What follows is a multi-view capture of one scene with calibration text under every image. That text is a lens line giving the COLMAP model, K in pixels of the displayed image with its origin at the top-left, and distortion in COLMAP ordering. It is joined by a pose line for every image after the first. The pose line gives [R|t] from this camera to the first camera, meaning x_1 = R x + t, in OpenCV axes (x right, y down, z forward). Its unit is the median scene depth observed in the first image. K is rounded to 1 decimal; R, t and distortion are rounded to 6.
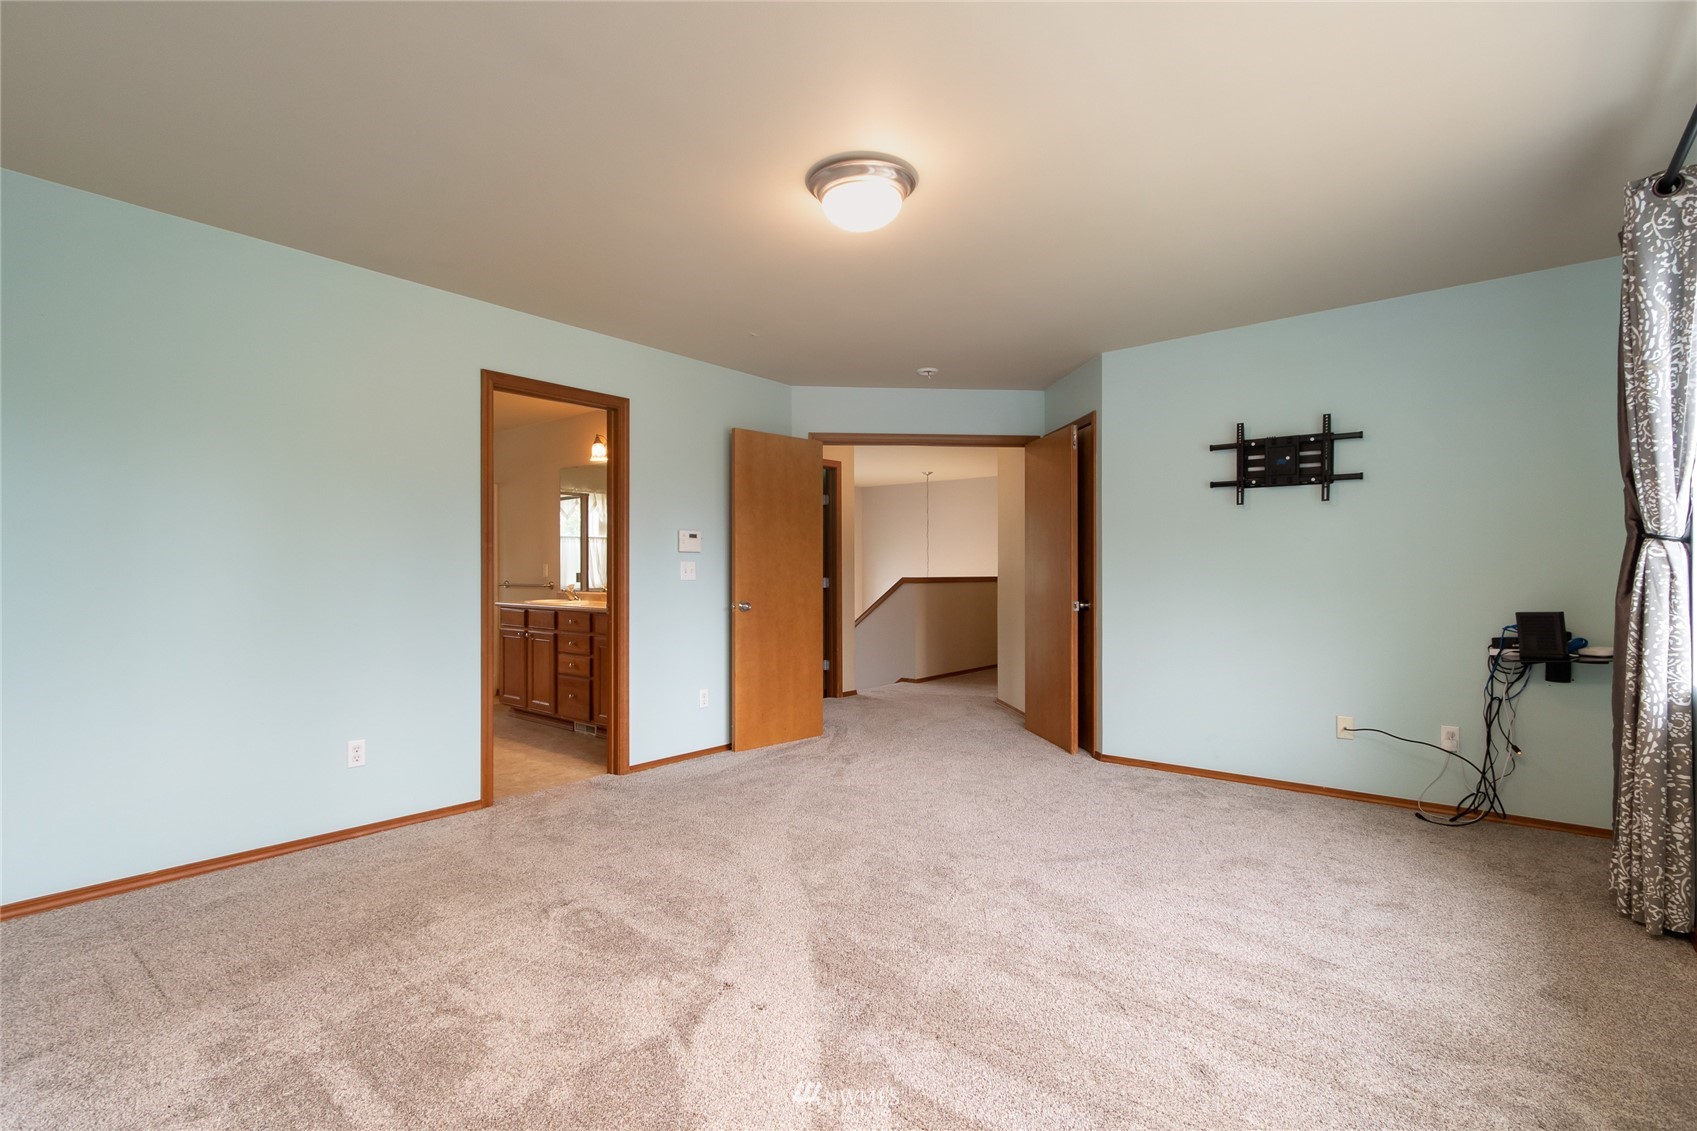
lens RADIAL K [[771.3, 0, 839.5], [0, 771.3, 568.7], [0, 0, 1]] dist [0.001175, -0.000209]
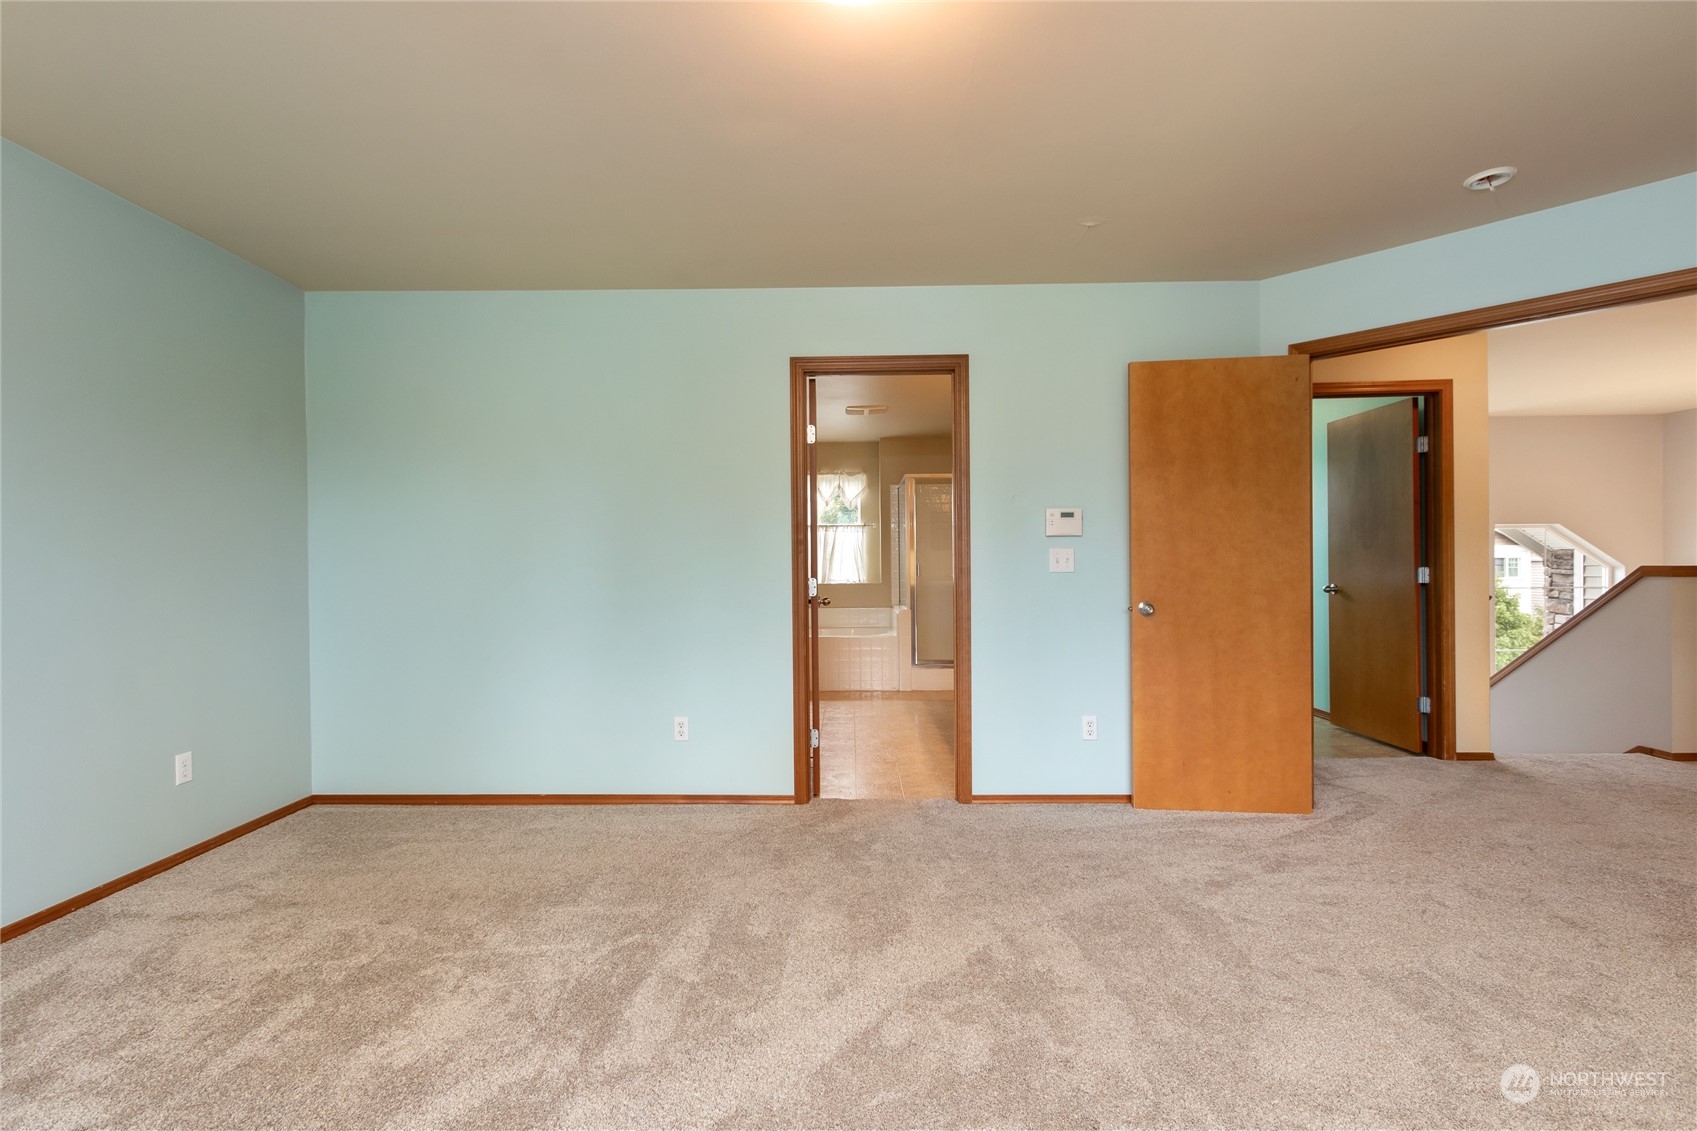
lens RADIAL K [[771.3, 0, 839.5], [0, 771.3, 568.7], [0, 0, 1]] dist [0.001175, -0.000209]
pose [[0.622064, -0.005572, -0.782946, 0.297602], [0.014041, 0.999893, 0.004040, 0.005625], [0.782840, -0.013507, 0.622076, 0.376352]]
